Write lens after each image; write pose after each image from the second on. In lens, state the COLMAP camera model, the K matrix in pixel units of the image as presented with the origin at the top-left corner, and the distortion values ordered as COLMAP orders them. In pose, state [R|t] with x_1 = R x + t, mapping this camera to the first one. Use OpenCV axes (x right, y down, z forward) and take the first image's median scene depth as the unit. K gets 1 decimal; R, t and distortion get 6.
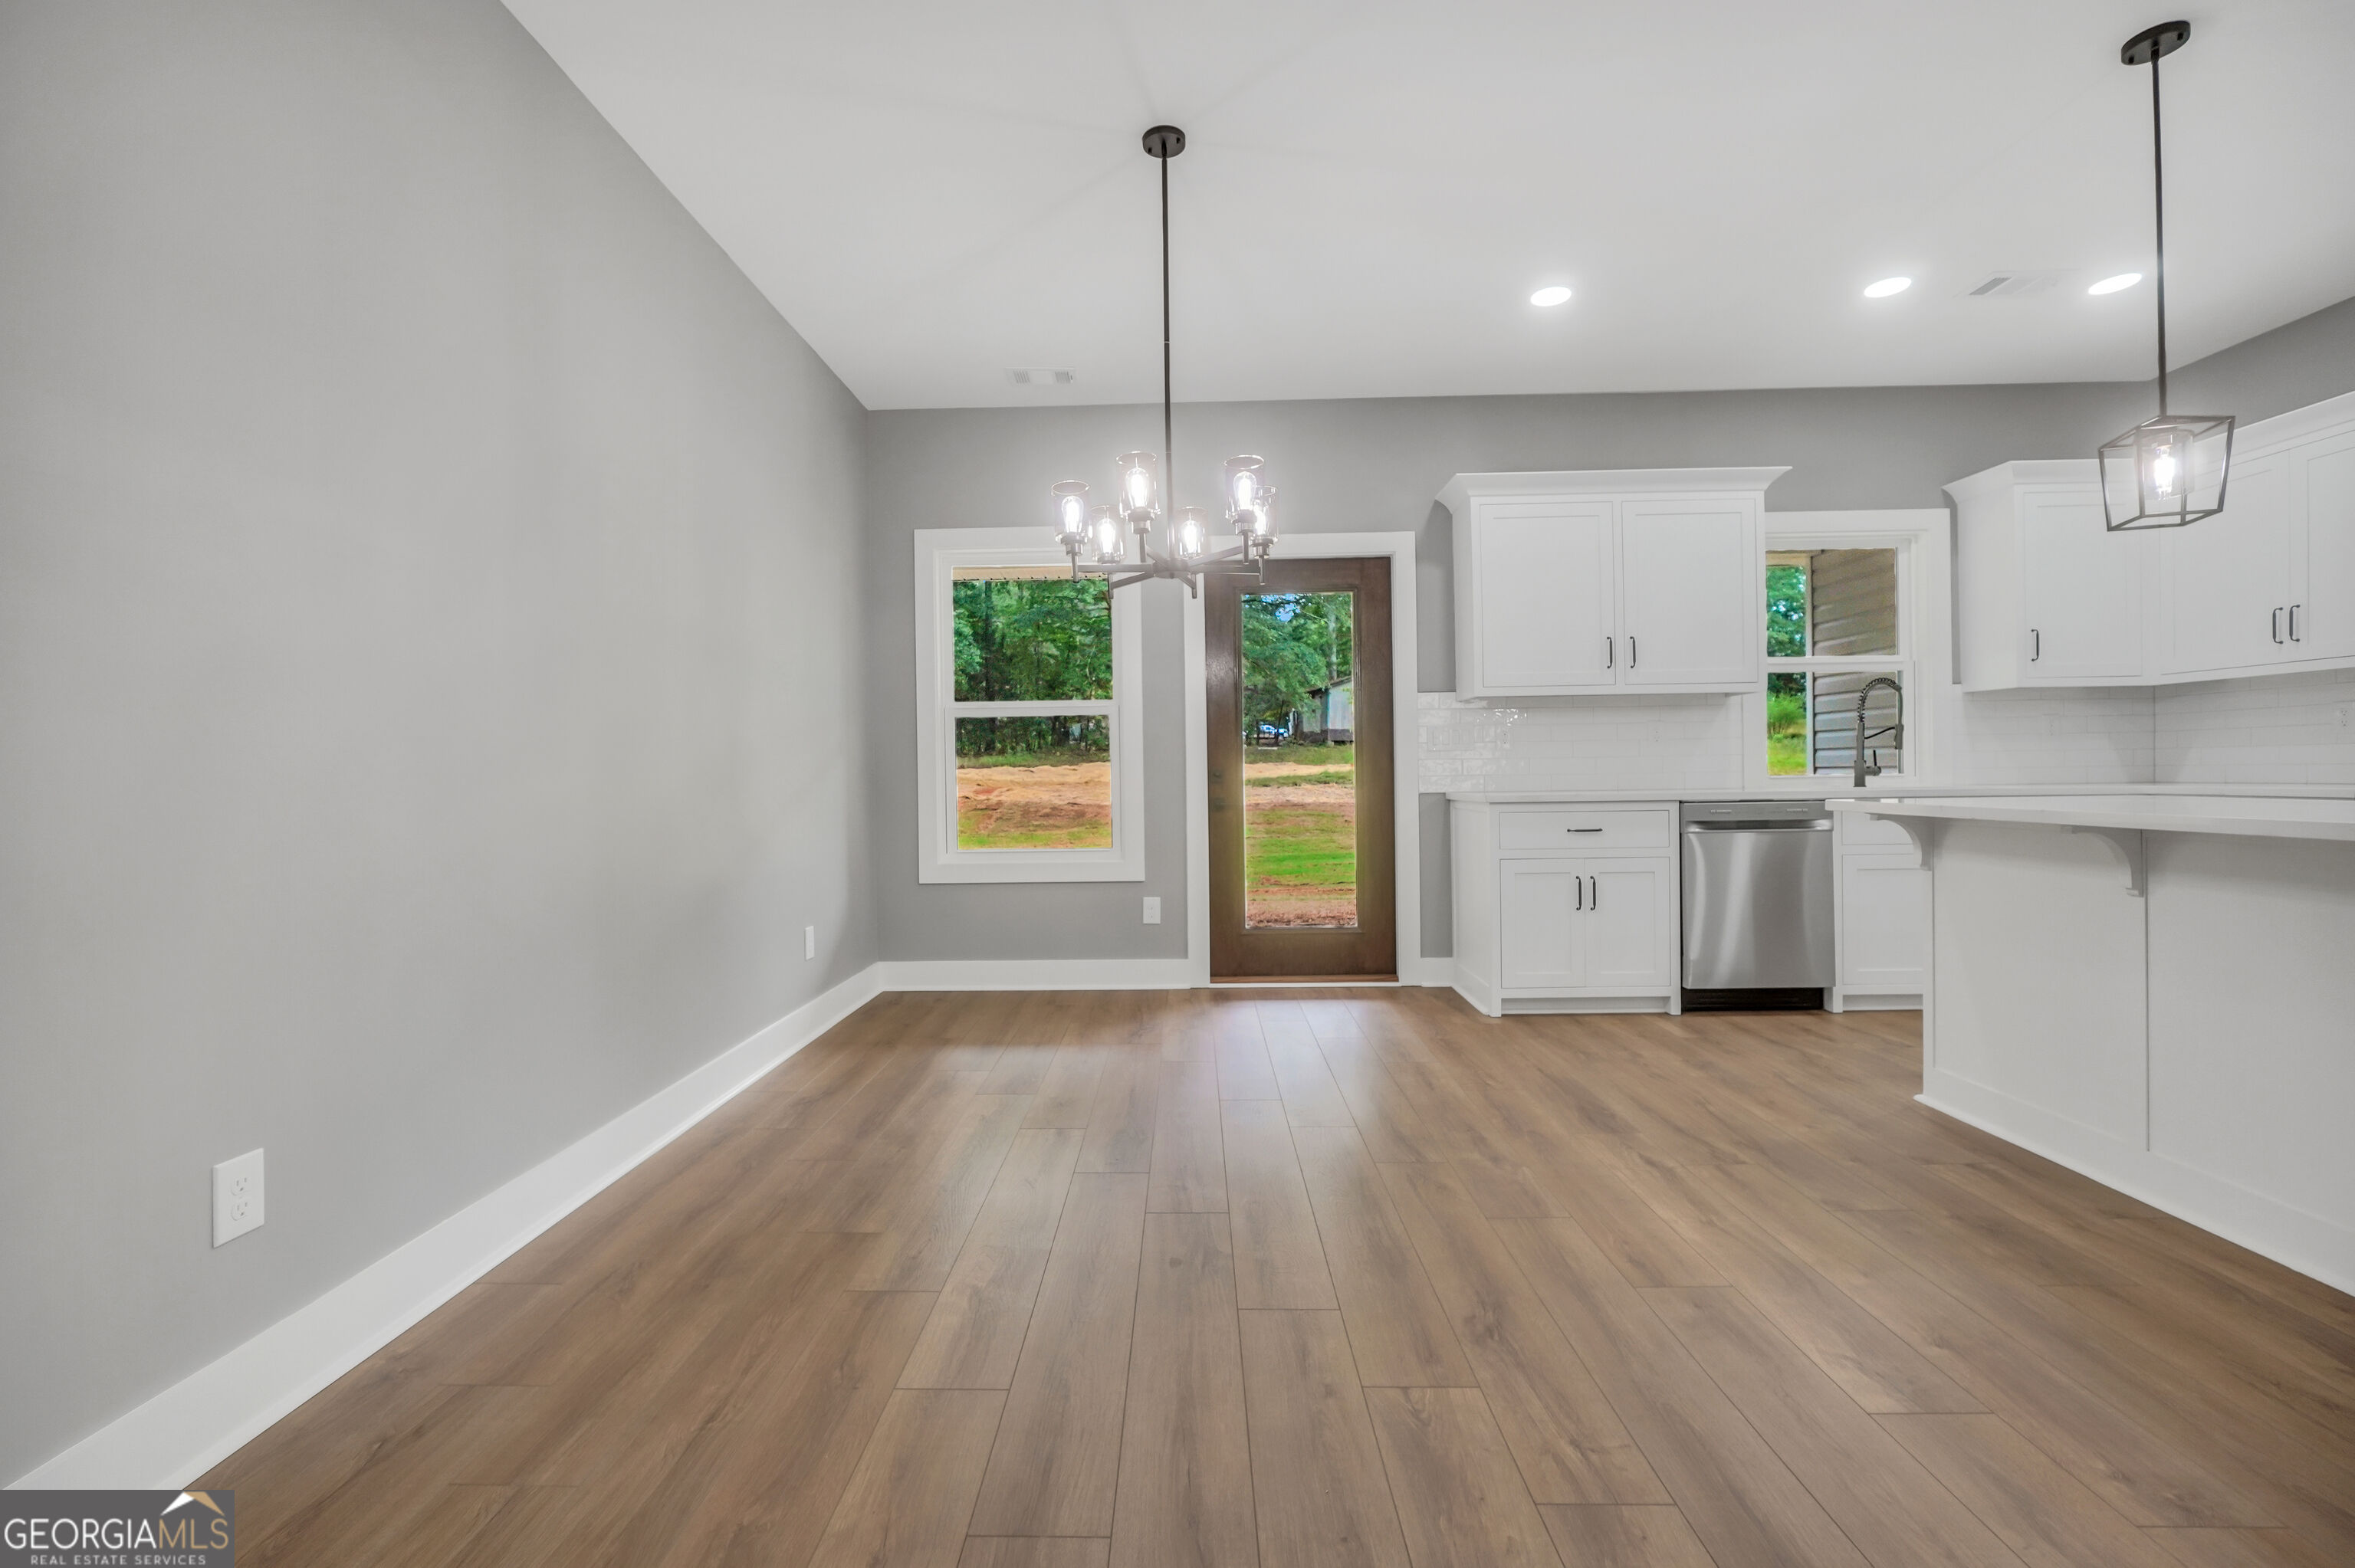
lens RADIAL K [[1003.7, 0, 1161.6], [0, 1003.7, 778.7], [0, 0, 1]] dist [-0.019899, 0.007698]
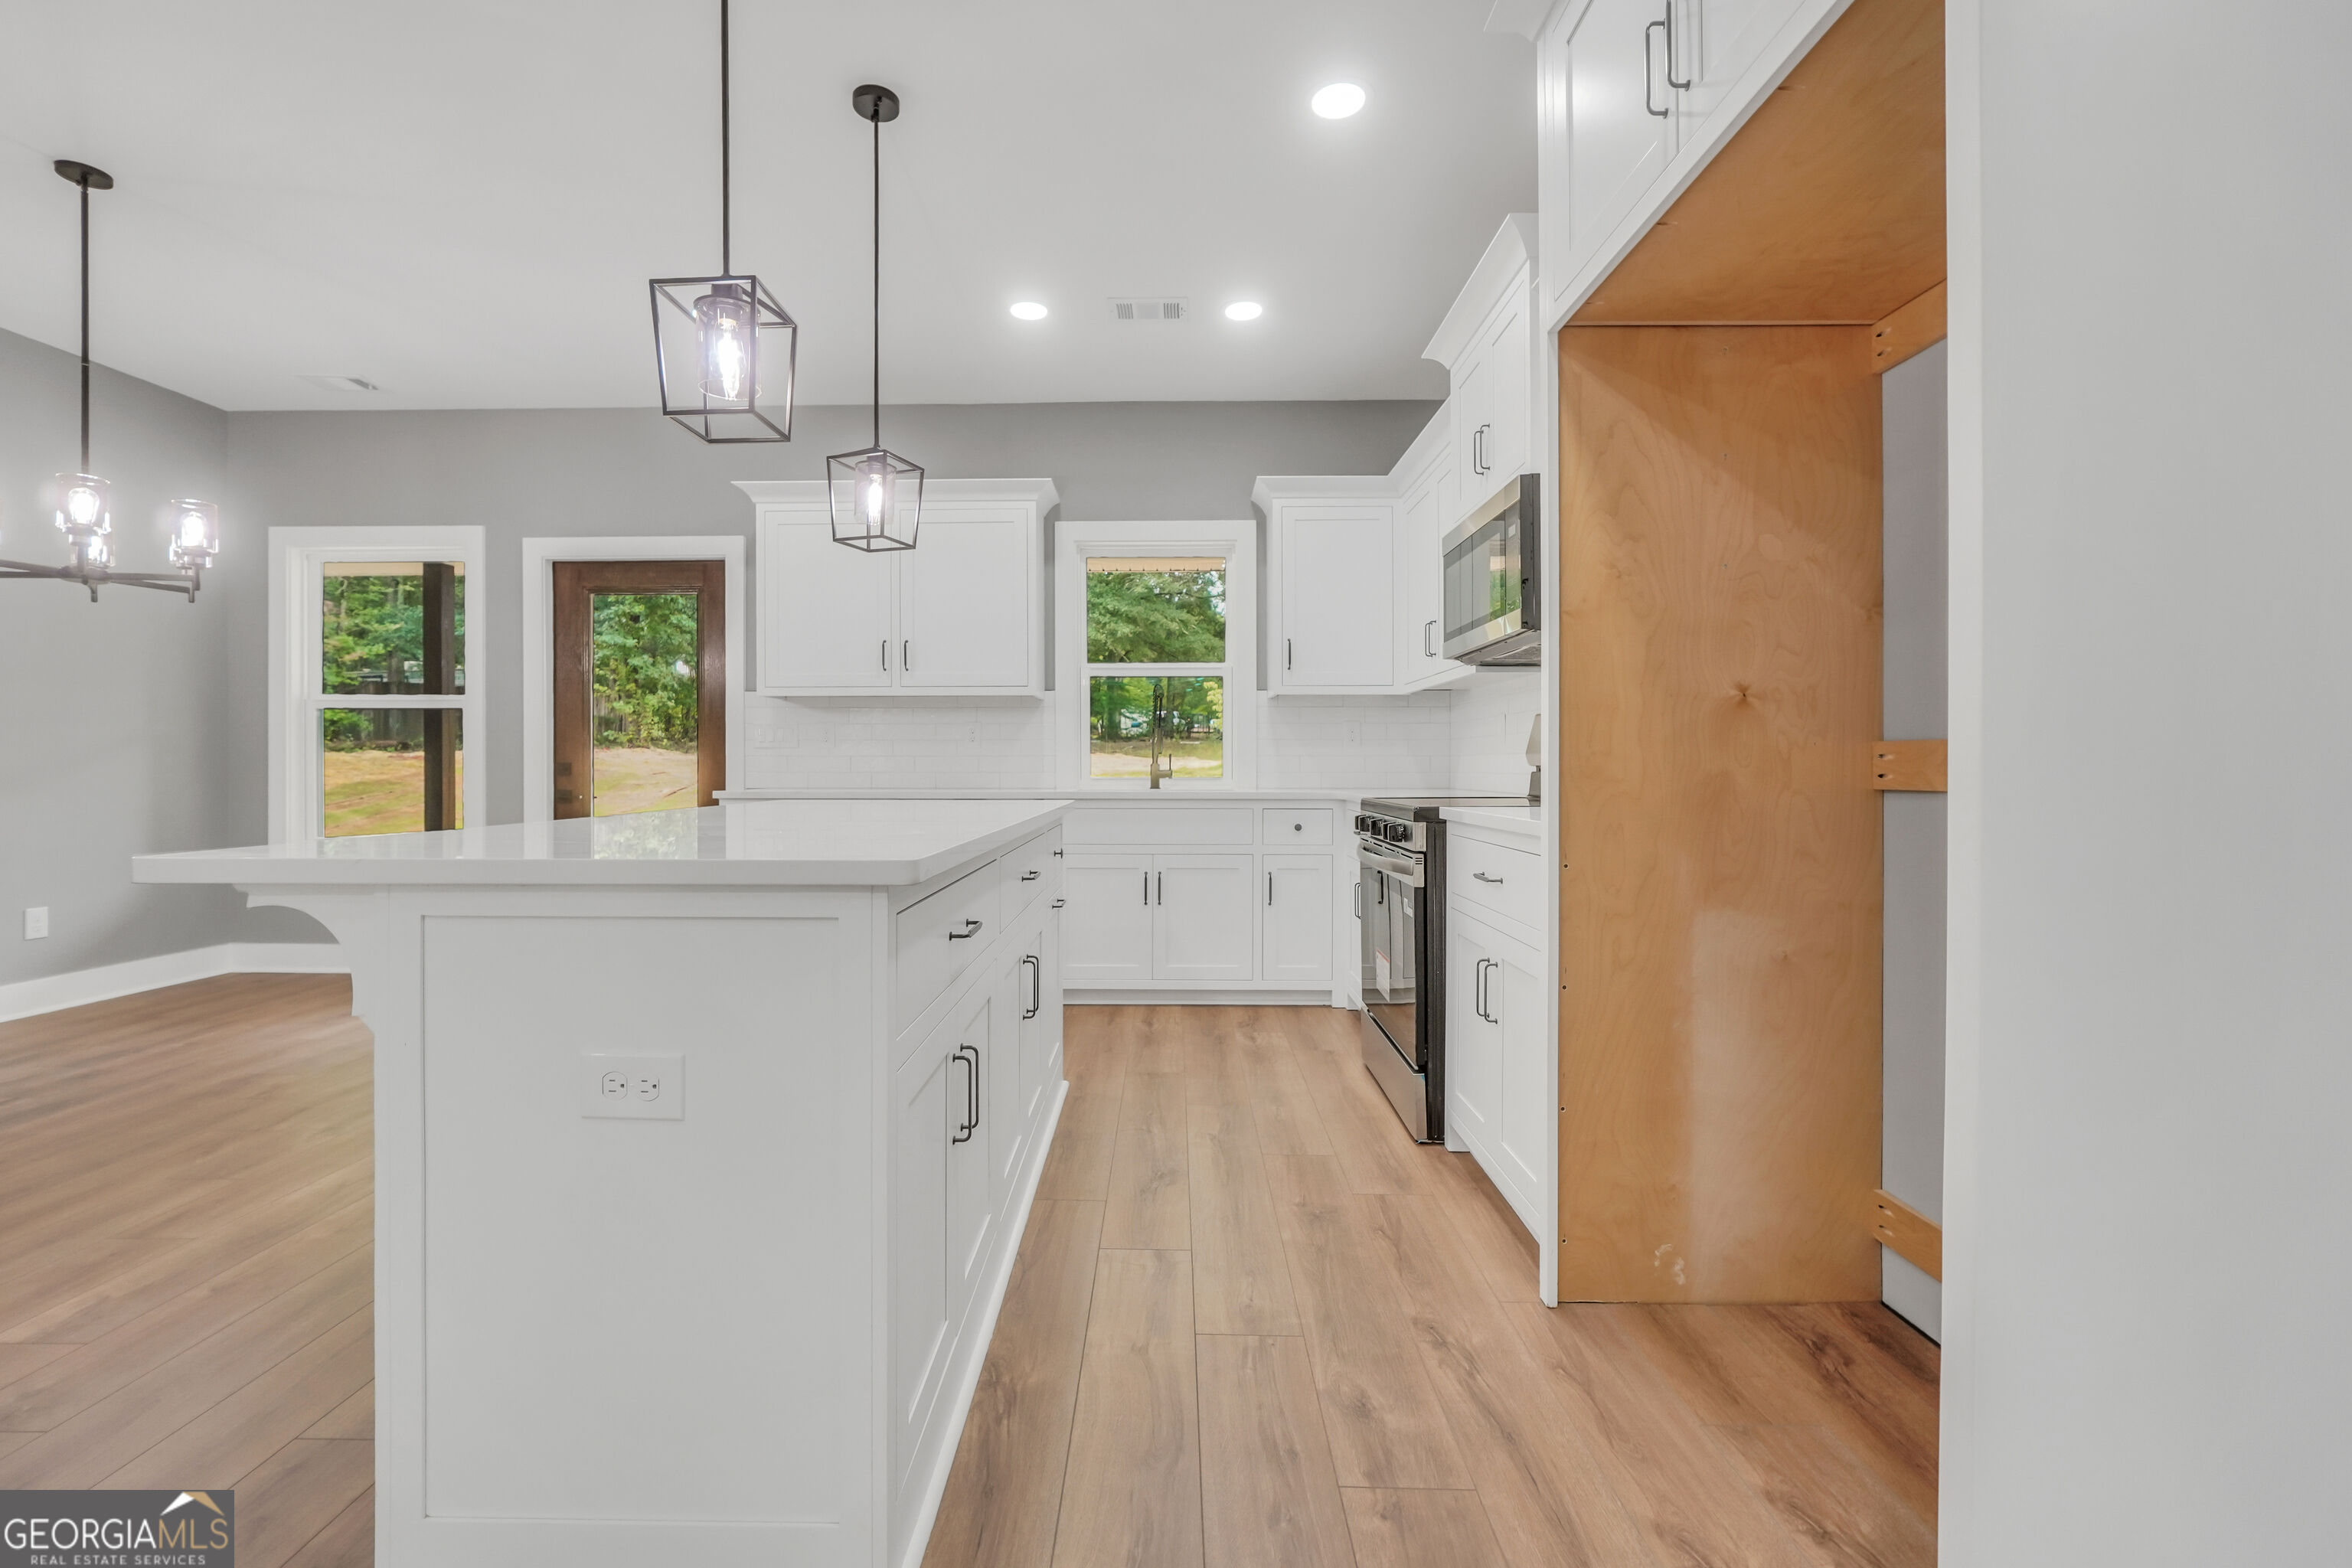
lens RADIAL K [[1002.5, 0, 1161.3], [0, 1002.5, 773.5], [0, 0, 1]] dist [-0.019899, 0.007698]
pose [[0.999783, 0.014889, 0.014588, 0.733066], [-0.014916, 0.999887, 0.001716, -0.009952], [-0.014561, -0.001934, 0.999892, -0.049248]]
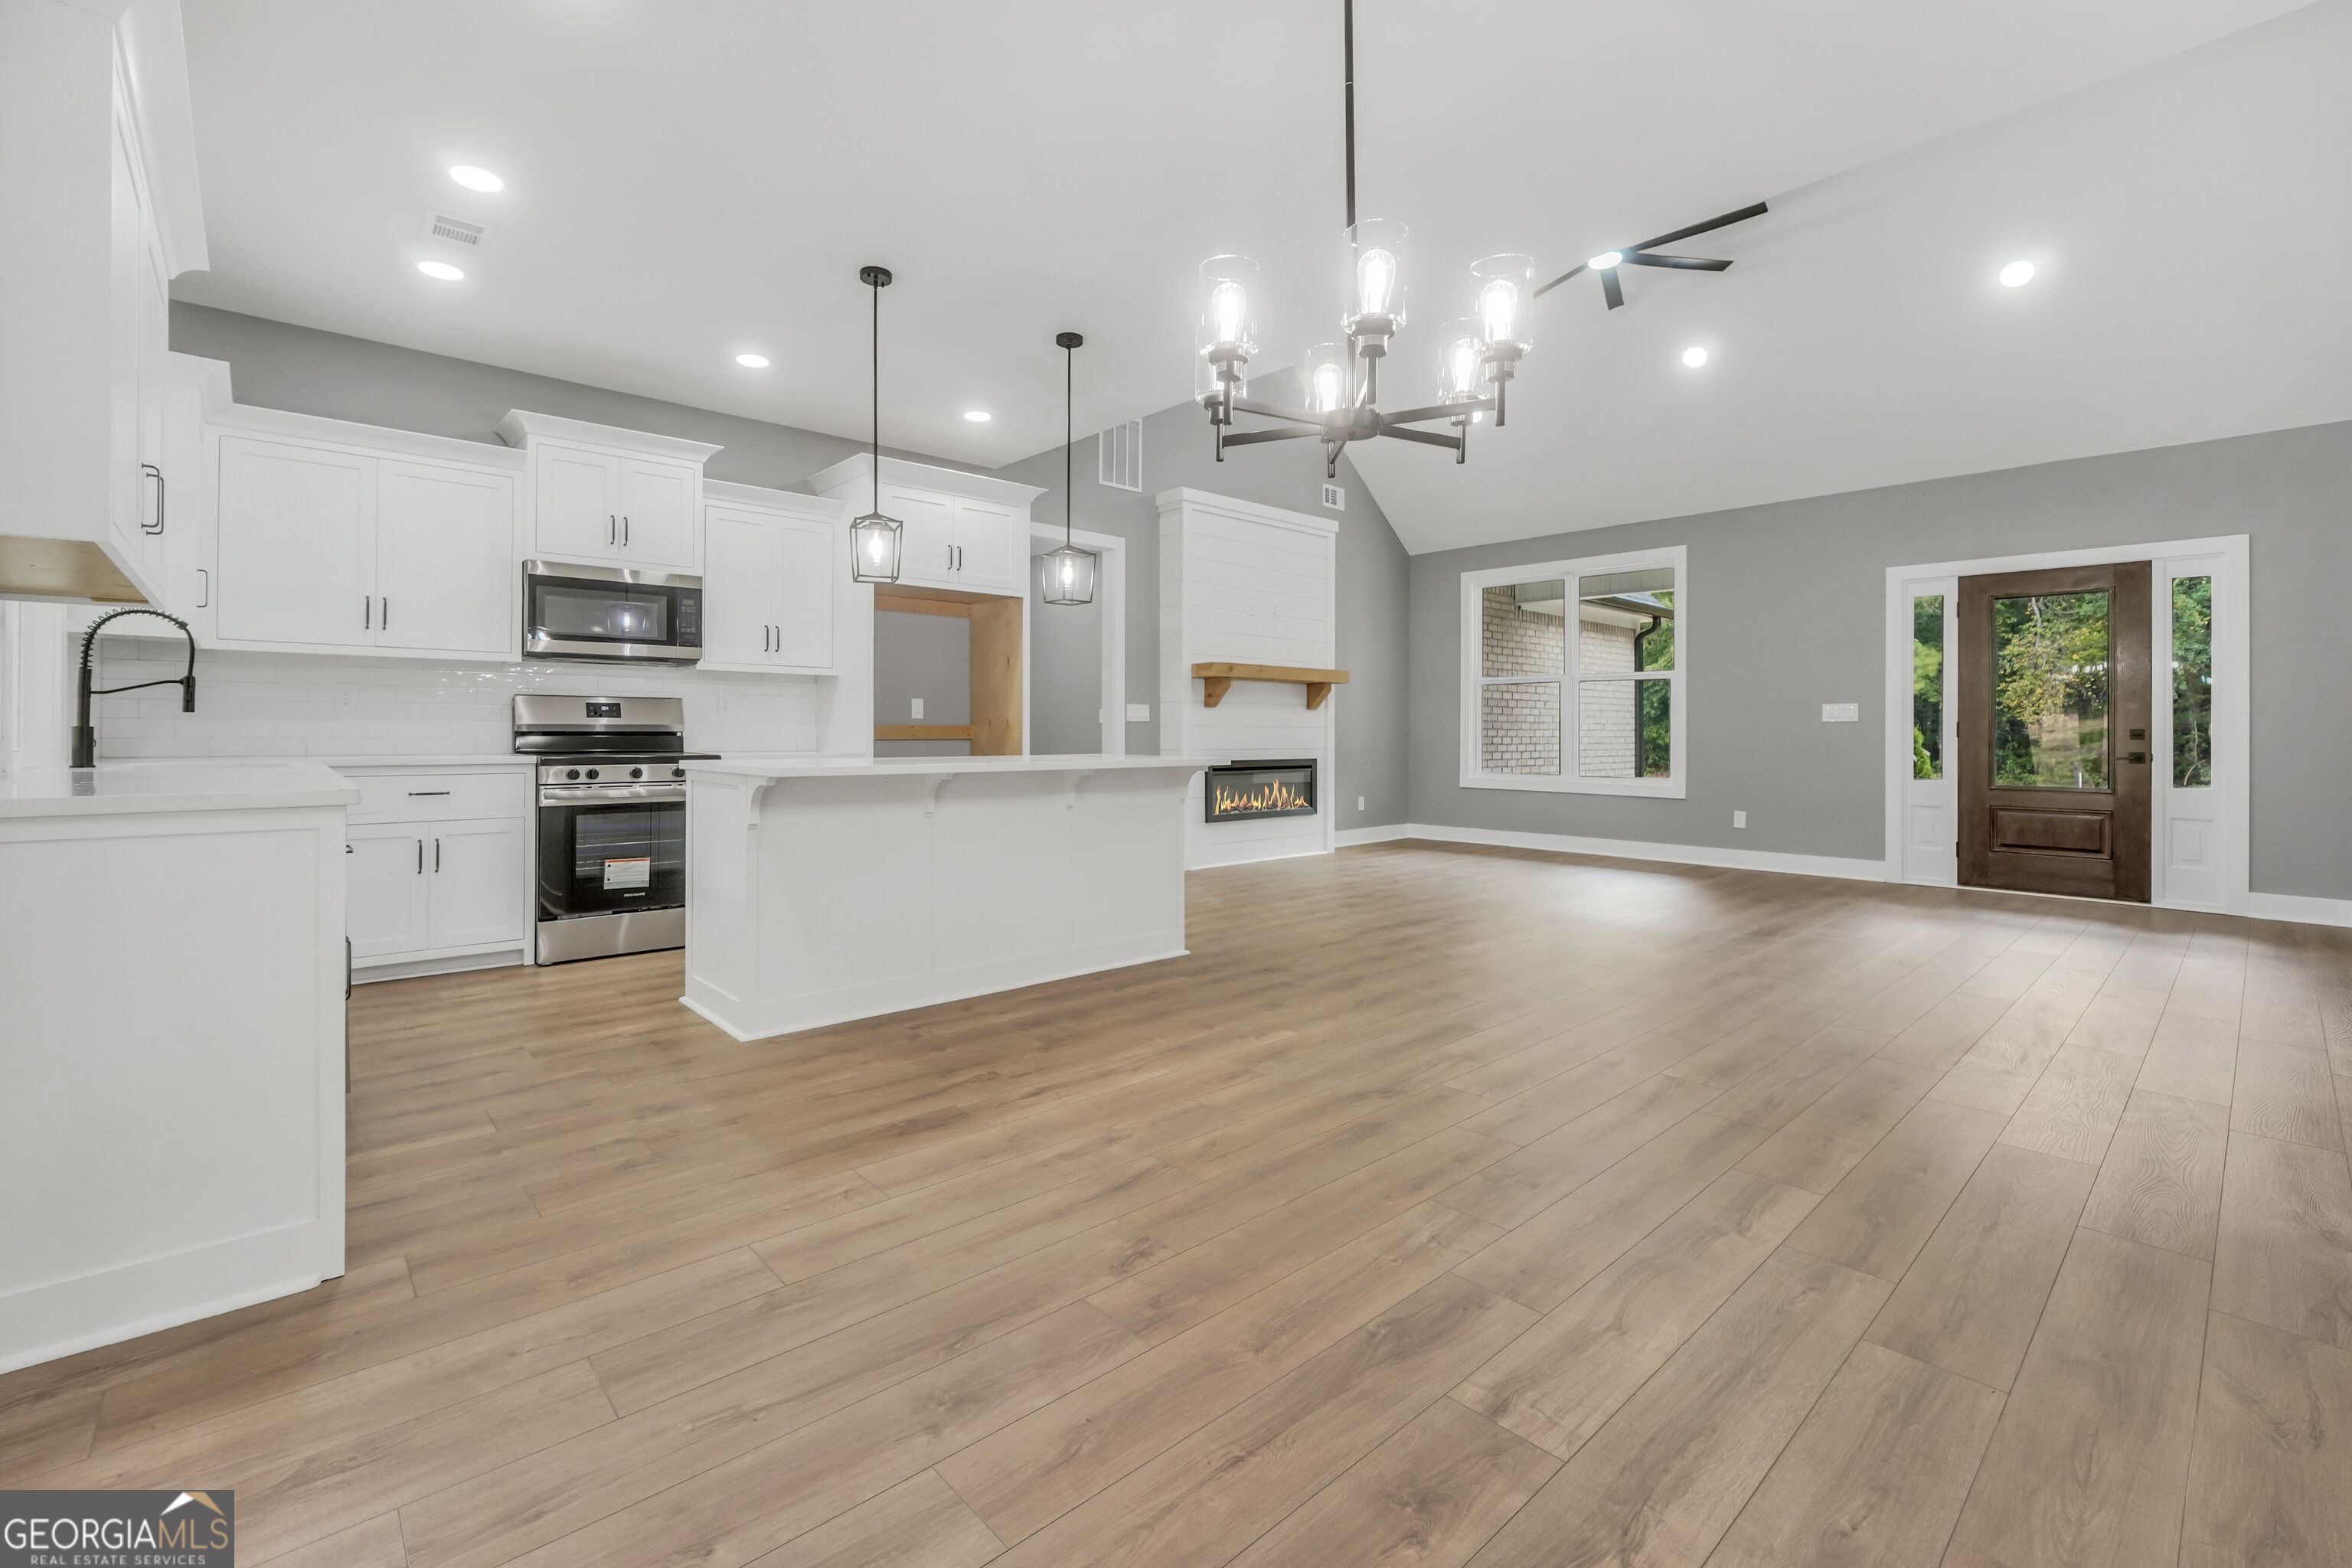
lens RADIAL K [[1002.5, 0, 1149.5], [0, 1002.5, 727.5], [0, 0, 1]] dist [-0.019899, 0.007698]
pose [[-0.684036, 0.016545, 0.729261, -0.241722], [0.011271, 0.999863, -0.012112, -0.002272], [-0.729362, -0.000066, -0.684128, 0.989358]]
